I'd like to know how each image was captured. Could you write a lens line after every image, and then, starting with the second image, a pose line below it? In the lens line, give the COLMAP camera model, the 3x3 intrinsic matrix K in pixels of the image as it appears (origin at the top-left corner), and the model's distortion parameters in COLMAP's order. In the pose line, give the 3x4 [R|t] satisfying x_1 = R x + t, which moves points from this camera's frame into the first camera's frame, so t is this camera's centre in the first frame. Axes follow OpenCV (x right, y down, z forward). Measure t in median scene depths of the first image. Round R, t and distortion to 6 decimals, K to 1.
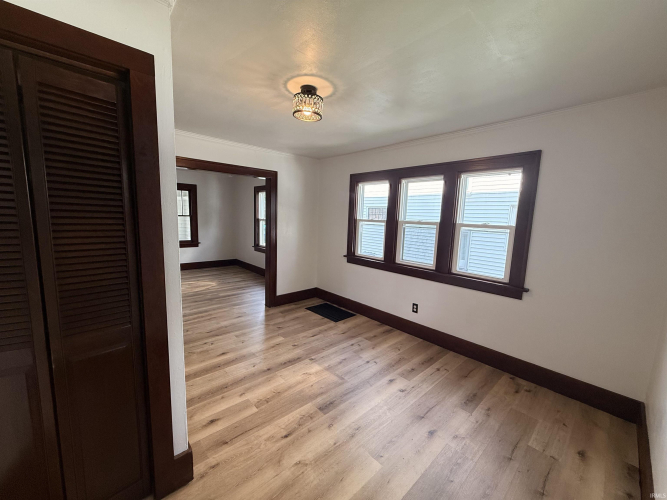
lens RADIAL K [[265.6, 0, 333.5], [0, 265.6, 250.0], [0, 0, 1]] dist [-0.000783, -0.000037]
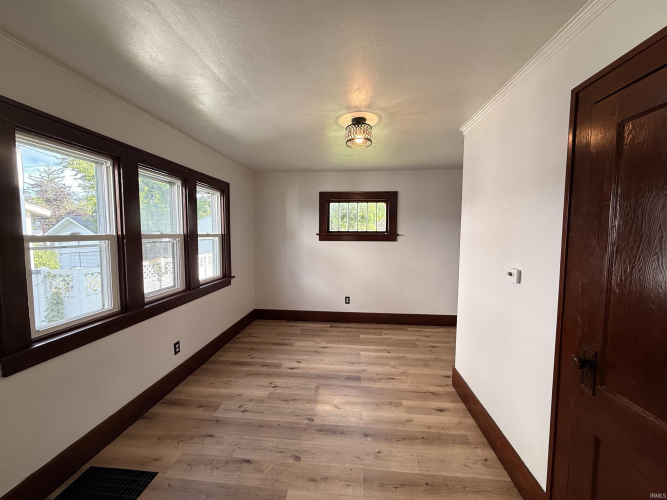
lens RADIAL K [[265.6, 0, 333.5], [0, 265.6, 250.0], [0, 0, 1]] dist [-0.000783, -0.000037]
pose [[-0.679585, -0.088375, 0.728254, -0.690851], [0.062930, 0.982035, 0.177896, -0.212568], [-0.730893, 0.166724, -0.661815, 1.493646]]
